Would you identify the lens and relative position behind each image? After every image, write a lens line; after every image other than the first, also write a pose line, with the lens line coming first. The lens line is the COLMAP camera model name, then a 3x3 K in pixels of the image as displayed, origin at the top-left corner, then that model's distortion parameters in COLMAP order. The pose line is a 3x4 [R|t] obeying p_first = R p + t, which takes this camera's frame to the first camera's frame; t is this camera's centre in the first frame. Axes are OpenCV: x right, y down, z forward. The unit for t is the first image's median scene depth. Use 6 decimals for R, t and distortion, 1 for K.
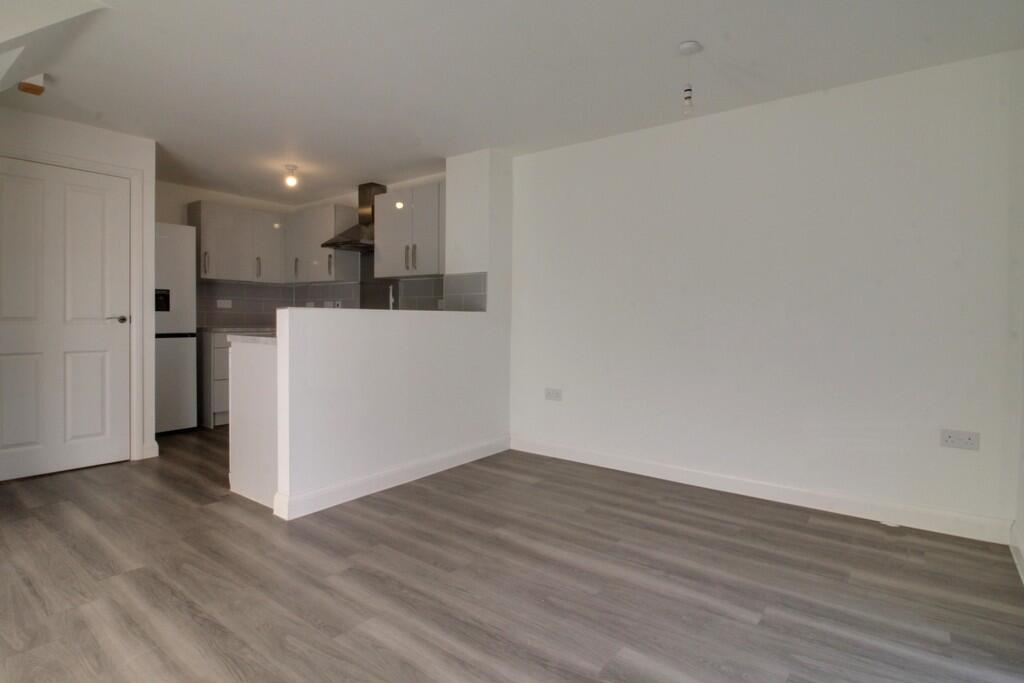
lens RADIAL K [[527.9, 0, 515.5], [0, 527.9, 326.4], [0, 0, 1]] dist [0.002746, -0.014986]
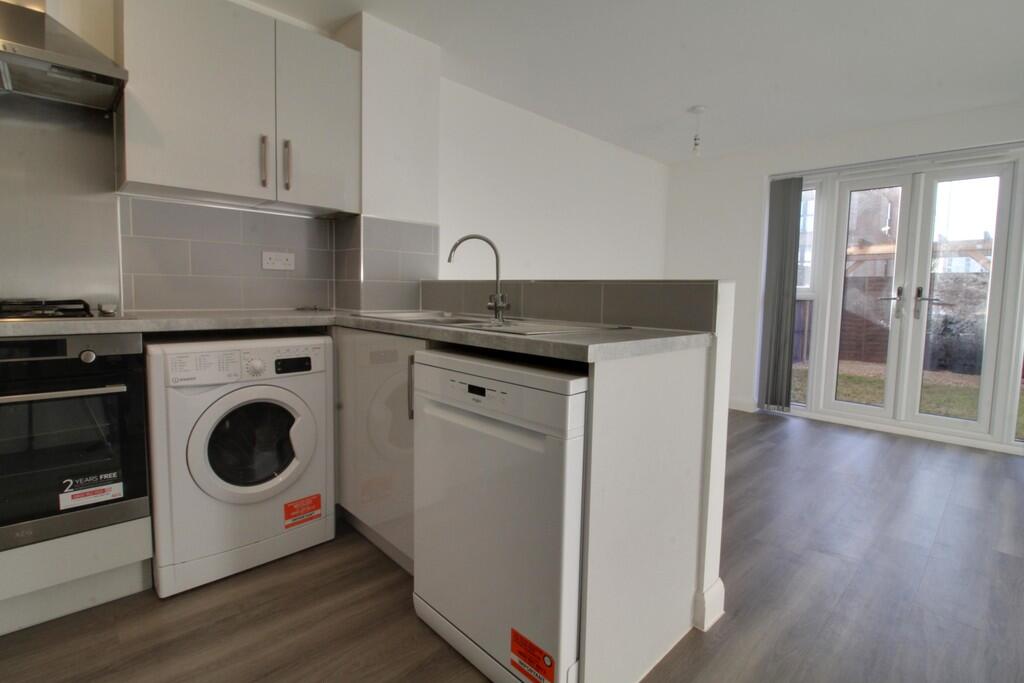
lens RADIAL K [[482.6, 0, 514.3], [0, 482.6, 329.4], [0, 0, 1]] dist [0.000319, -0.012852]
pose [[0.154112, -0.083505, 0.984518, -0.783966], [-0.003451, 0.996371, 0.085051, -0.019747], [-0.988047, -0.016505, 0.153265, 0.896465]]
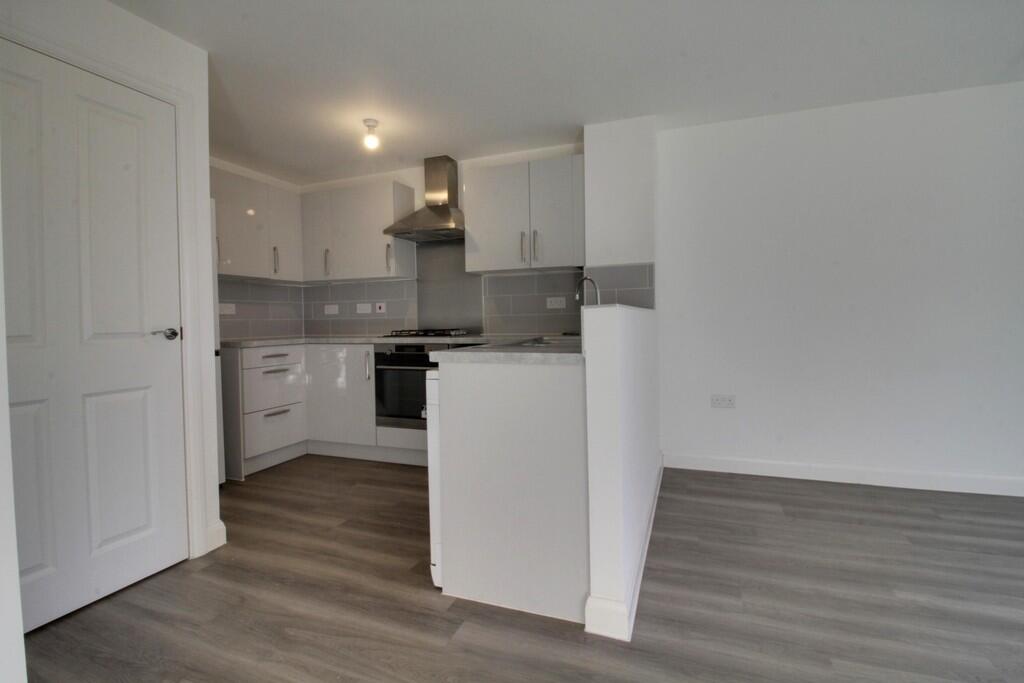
lens RADIAL K [[474.5, 0, 513.9], [0, 474.5, 330.1], [0, 0, 1]] dist [0.000112, -0.012441]
pose [[0.959639, -0.033271, 0.279260, -0.545245], [0.031381, 0.999444, 0.011237, -0.012299], [-0.279478, -0.002020, 0.960150, 0.379332]]
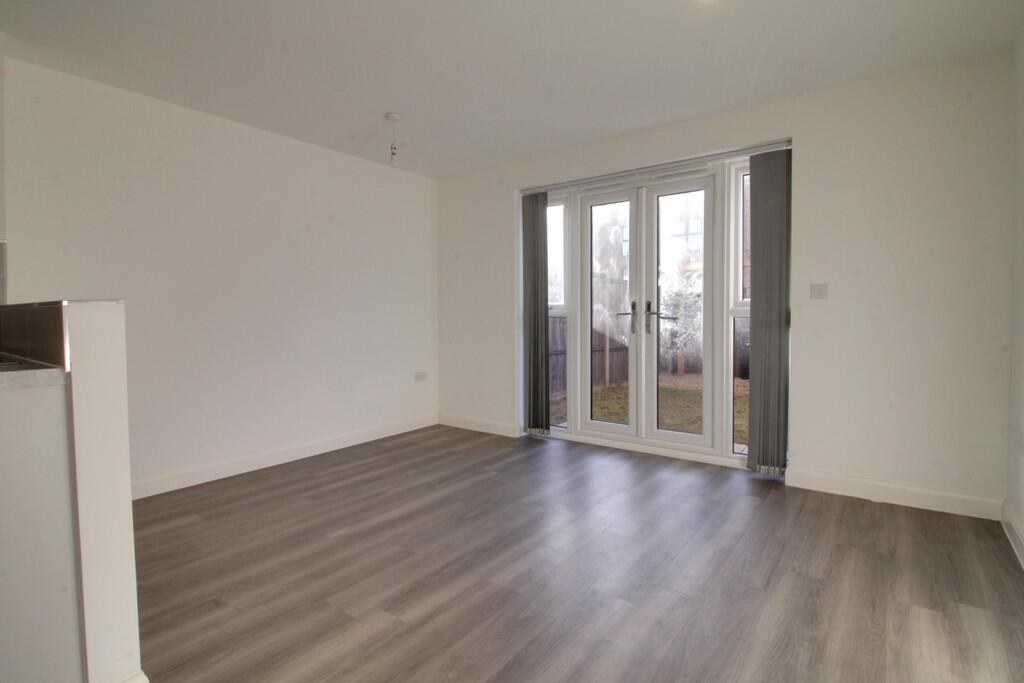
lens RADIAL K [[499.5, 0, 514.2], [0, 499.5, 330.8], [0, 0, 1]] dist [0.000628, -0.013582]
pose [[-0.010800, -0.043148, 0.999010, -0.689626], [0.021976, 0.998817, 0.043377, -0.015478], [-0.999700, 0.022422, -0.009839, 0.493078]]
